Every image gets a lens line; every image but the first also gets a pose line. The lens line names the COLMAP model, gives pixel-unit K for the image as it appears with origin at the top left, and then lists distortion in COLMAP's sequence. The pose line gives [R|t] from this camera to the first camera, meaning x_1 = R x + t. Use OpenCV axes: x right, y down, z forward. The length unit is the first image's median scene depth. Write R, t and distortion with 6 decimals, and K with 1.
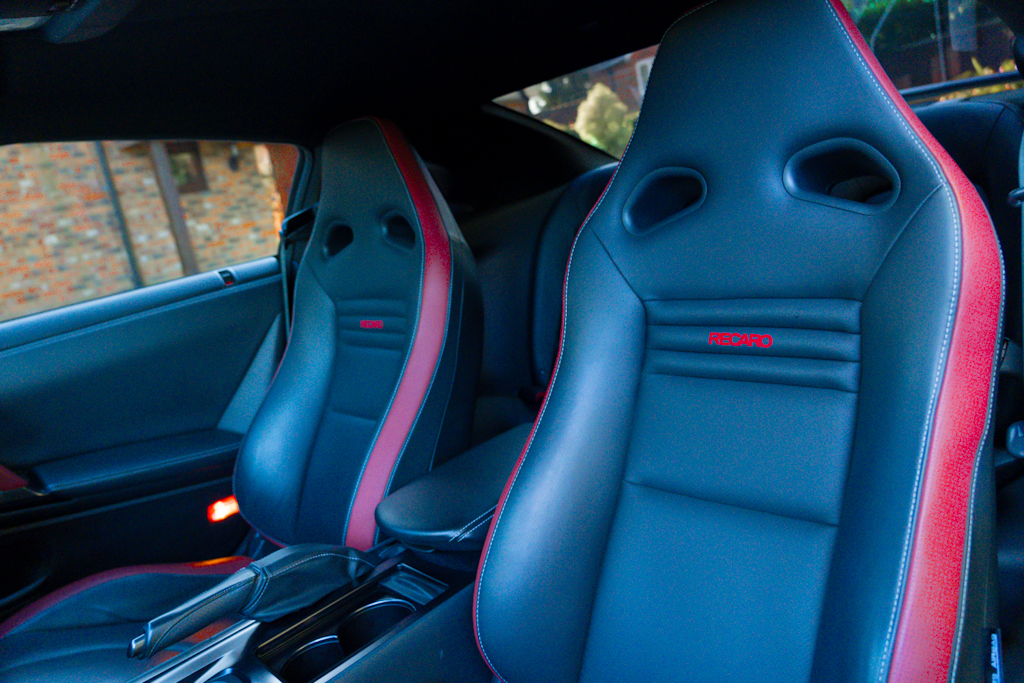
lens RADIAL K [[702.7, 0, 514.7], [0, 702.7, 340.5], [0, 0, 1]] dist [-0.014387, 0.007652]
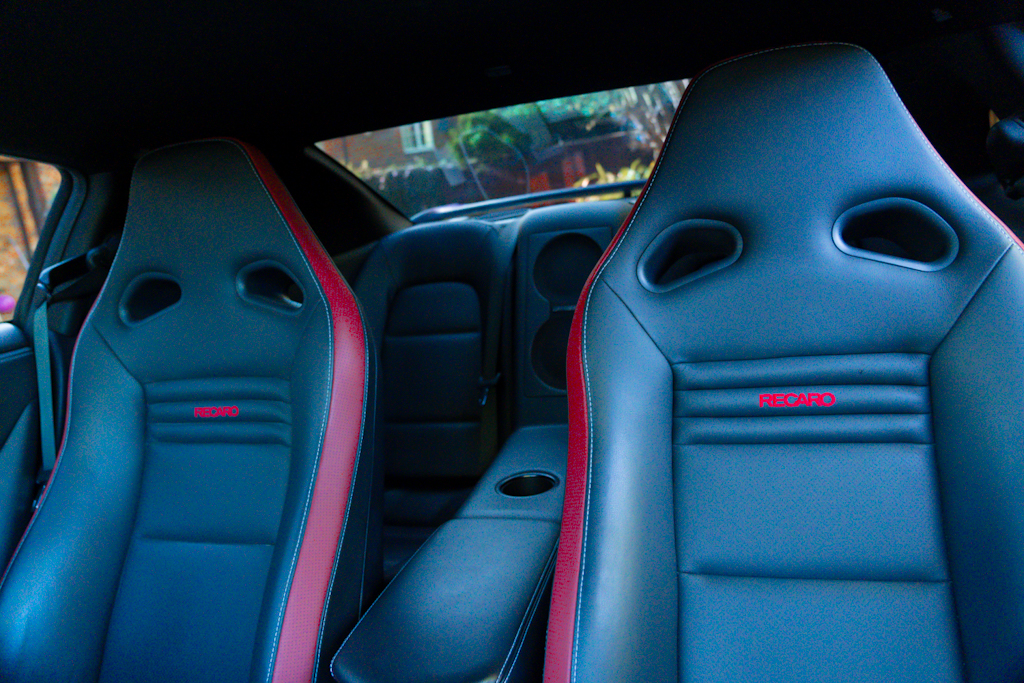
lens RADIAL K [[702.7, 0, 514.7], [0, 702.7, 340.5], [0, 0, 1]] dist [-0.014387, 0.007652]
pose [[0.876889, -0.014810, 0.480465, -0.428206], [0.065239, 0.993944, -0.088429, -0.019205], [-0.476246, 0.108887, 0.872544, 0.305857]]
